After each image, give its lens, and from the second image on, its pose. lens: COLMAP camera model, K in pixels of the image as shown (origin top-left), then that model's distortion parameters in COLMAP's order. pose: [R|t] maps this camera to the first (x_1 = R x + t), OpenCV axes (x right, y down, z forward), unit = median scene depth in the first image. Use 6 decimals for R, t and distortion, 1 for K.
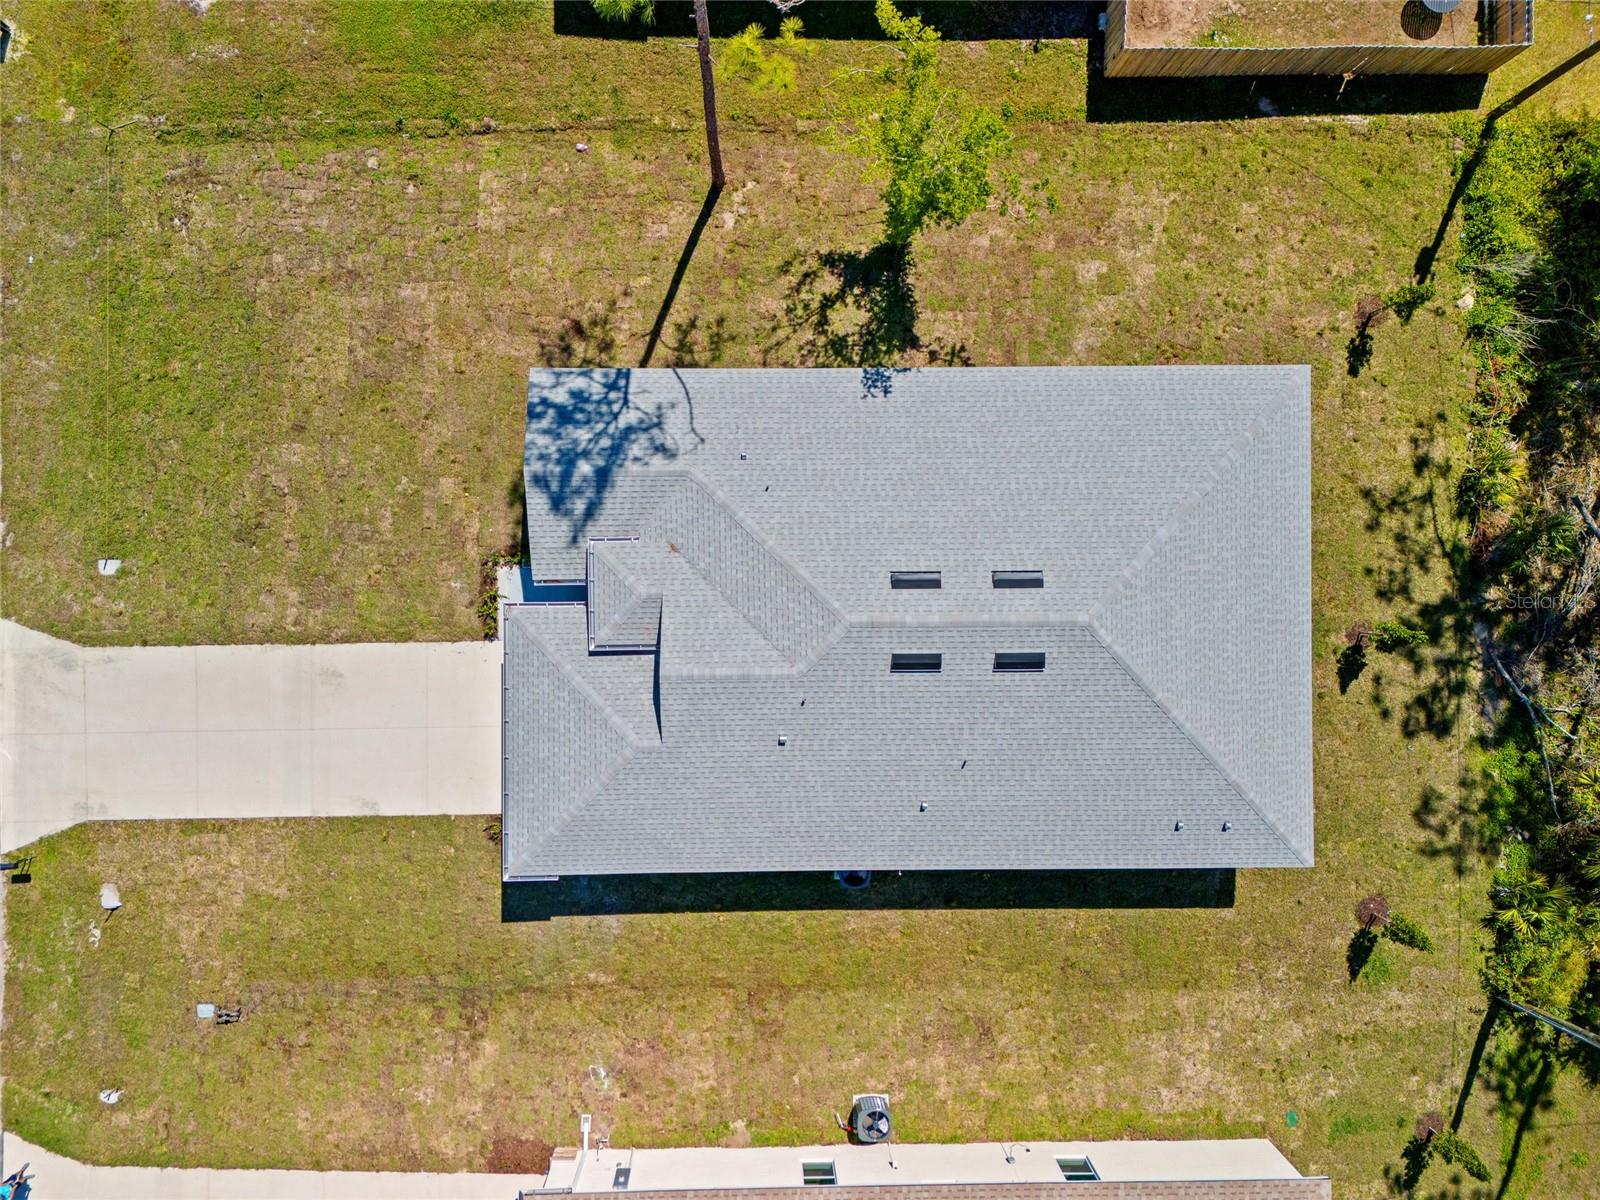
lens RADIAL K [[1199.6, 0, 774.5], [0, 1199.6, 581.2], [0, 0, 1]] dist [0.081268, -0.100907]
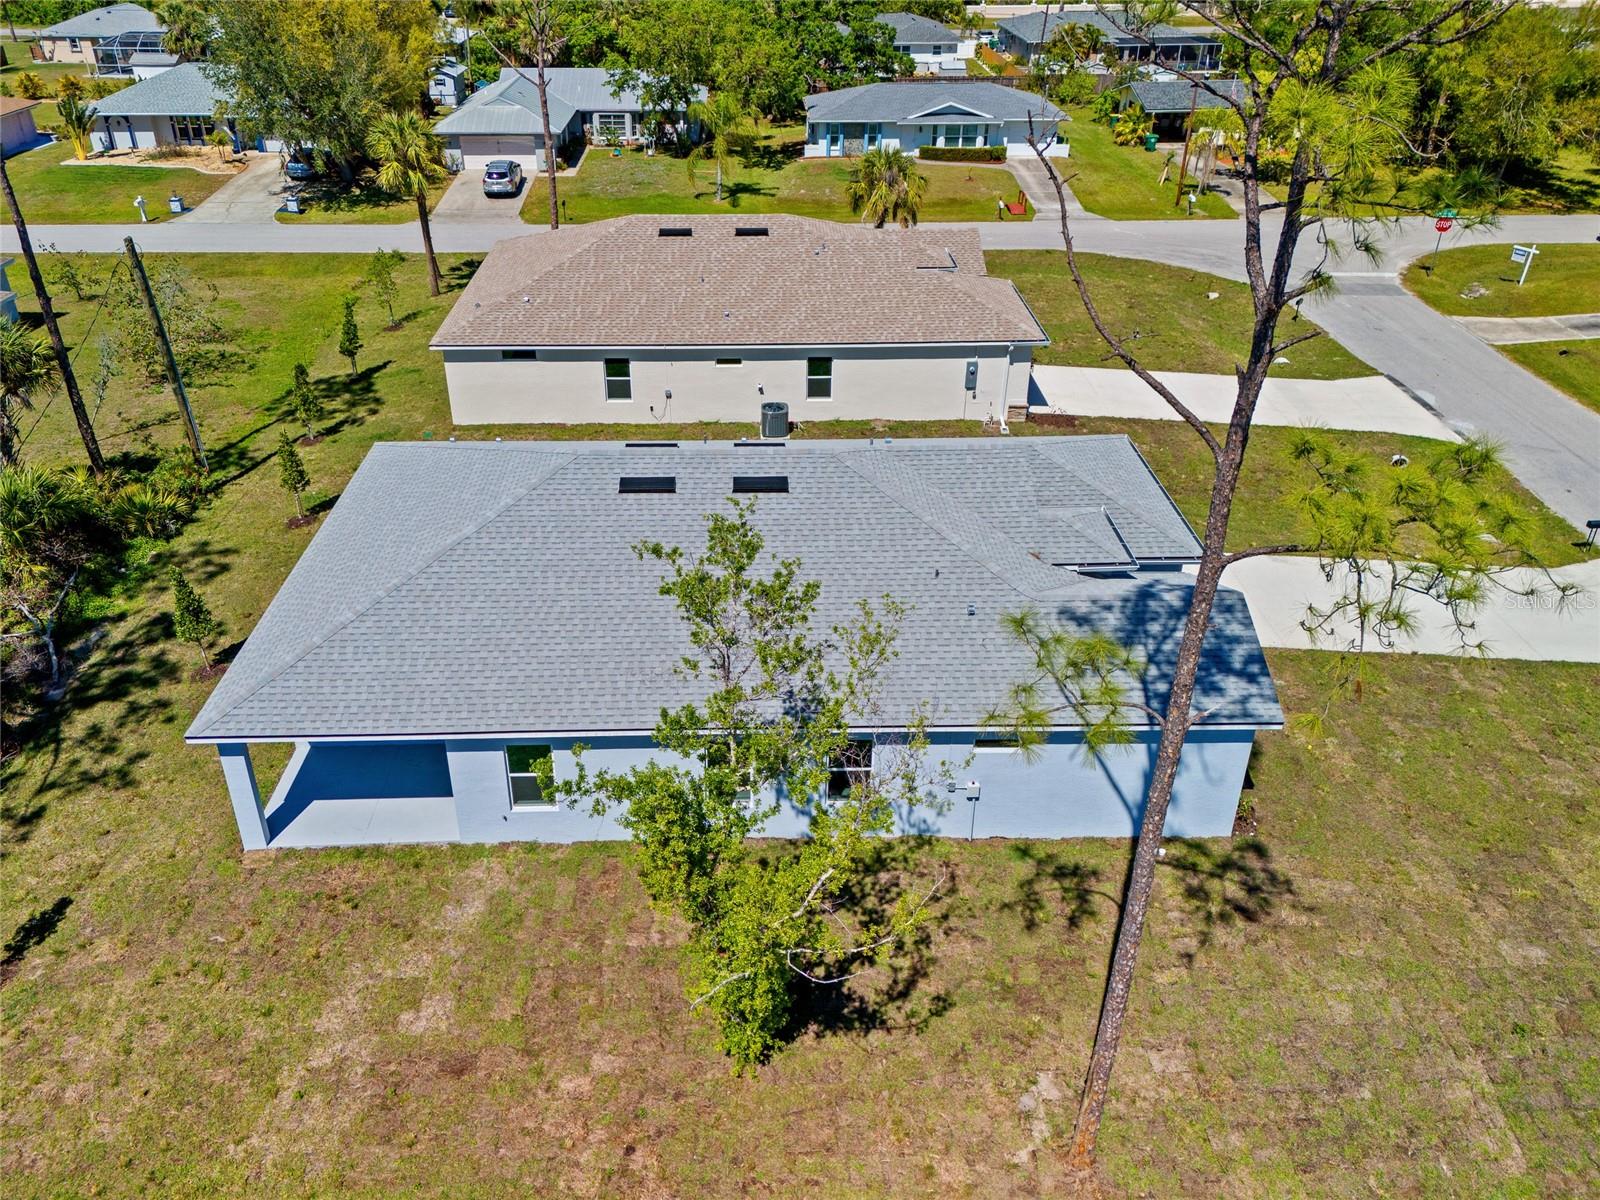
lens RADIAL K [[1199.5, 0, 762.5], [0, 1199.5, 536.0], [0, 0, 1]] dist [0.018052, 0.009872]
pose [[-0.999720, -0.014682, -0.018574, 0.111537], [-0.009226, -0.480927, 0.876712, -0.668506], [-0.021805, 0.876638, 0.480657, 0.505568]]
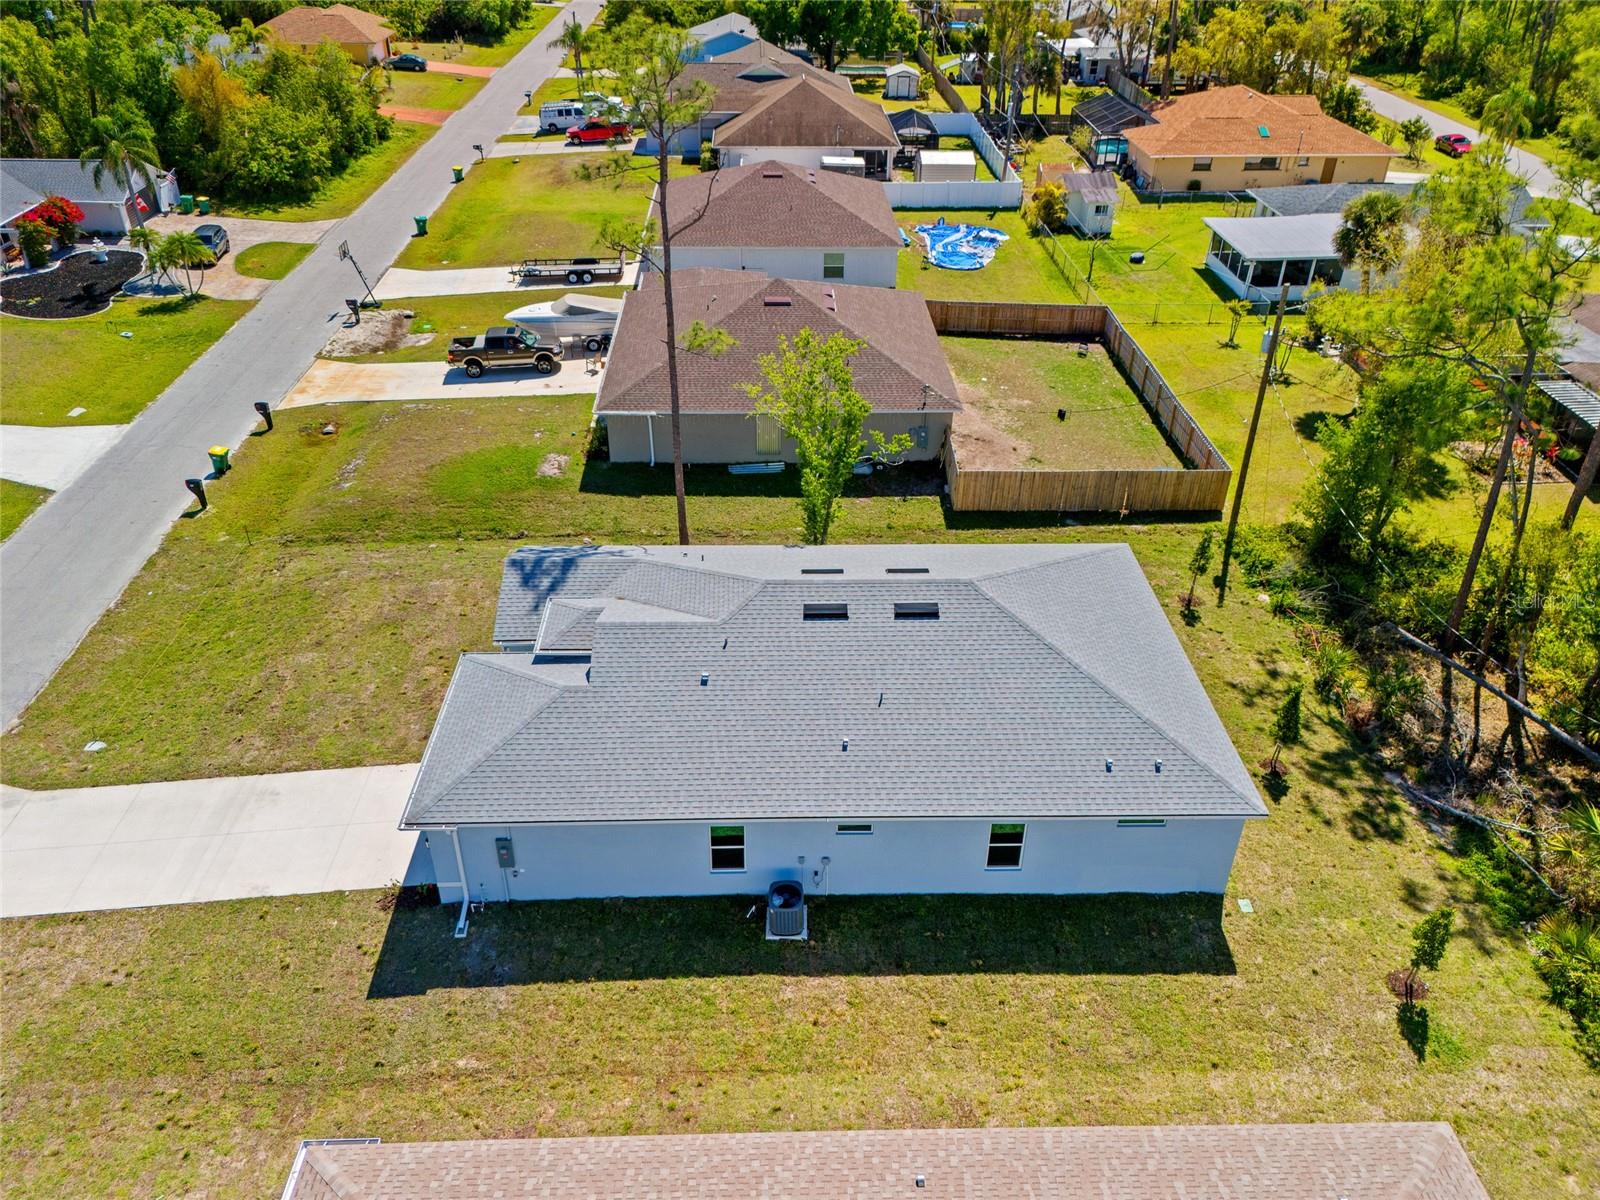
lens RADIAL K [[1177.6, 0, 800.0], [0, 1177.6, 600.0], [0, 0, 1]] dist [0.054107, -0.053191]
pose [[0.999731, -0.019629, 0.012347, 0.067684], [0.020992, 0.539818, -0.841520, 0.827410], [0.009853, 0.841553, 0.540084, 0.330607]]
